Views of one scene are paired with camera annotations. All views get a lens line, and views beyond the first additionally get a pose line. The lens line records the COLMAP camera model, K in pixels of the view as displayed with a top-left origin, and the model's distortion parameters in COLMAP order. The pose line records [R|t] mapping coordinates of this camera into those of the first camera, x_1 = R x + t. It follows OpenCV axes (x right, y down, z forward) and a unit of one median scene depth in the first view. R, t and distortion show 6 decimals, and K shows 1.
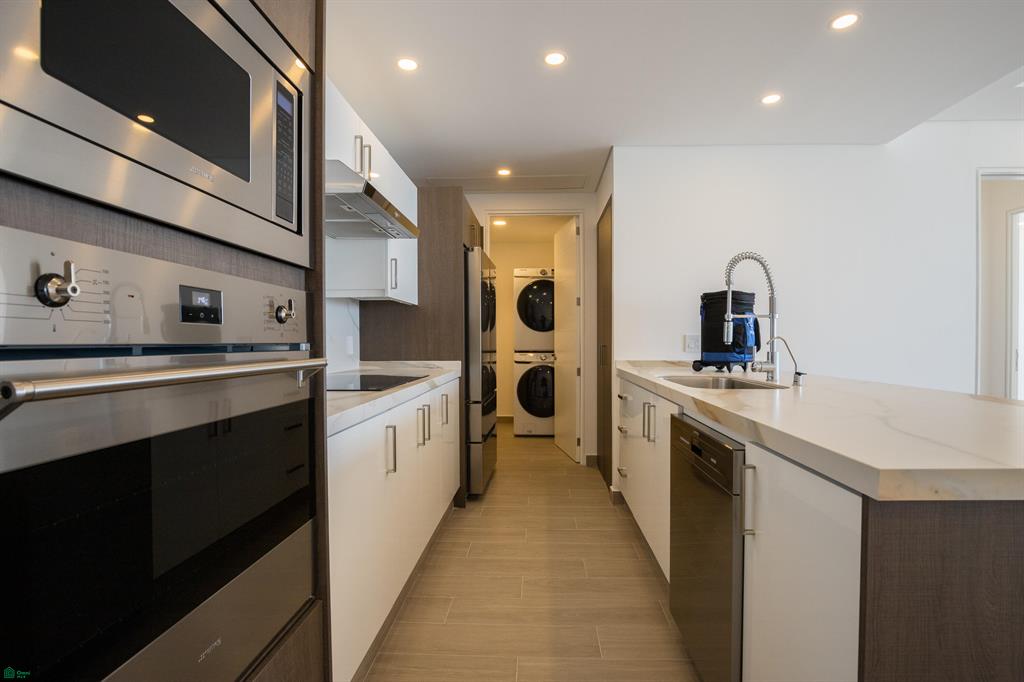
lens RADIAL K [[480.2, 0, 513.8], [0, 480.2, 339.3], [0, 0, 1]] dist [-0.025243, 0.000131]
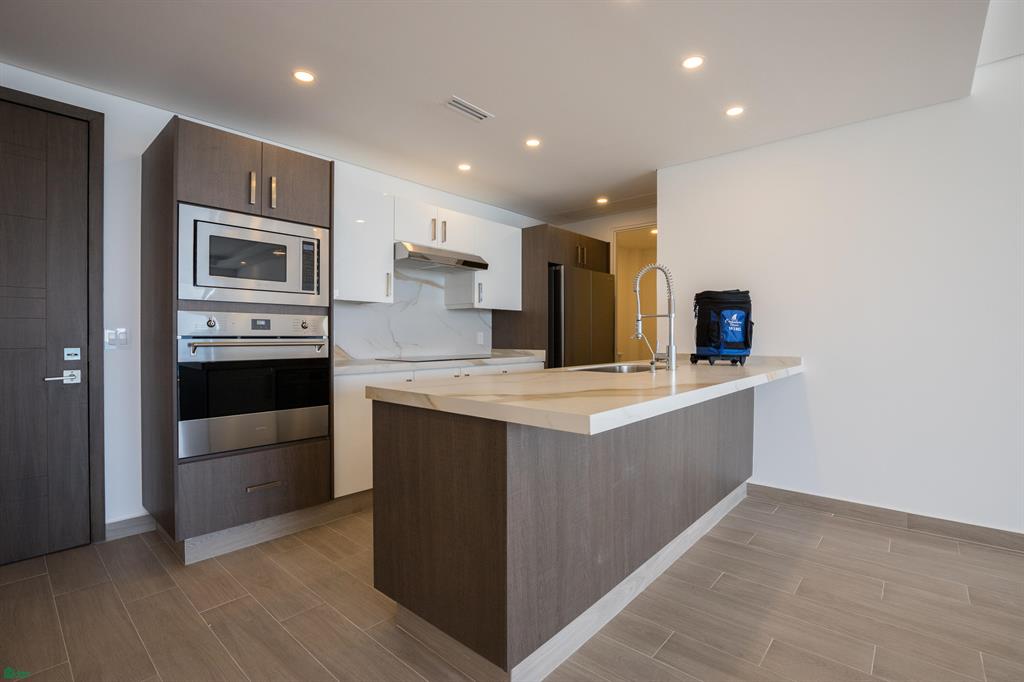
lens RADIAL K [[480.2, 0, 519.9], [0, 480.2, 336.0], [0, 0, 1]] dist [-0.025243, 0.000131]
pose [[0.768330, 0.001371, -0.640052, 0.793187], [-0.000695, 0.999999, 0.001307, 0.001173], [0.640053, -0.000559, 0.768330, -0.118309]]
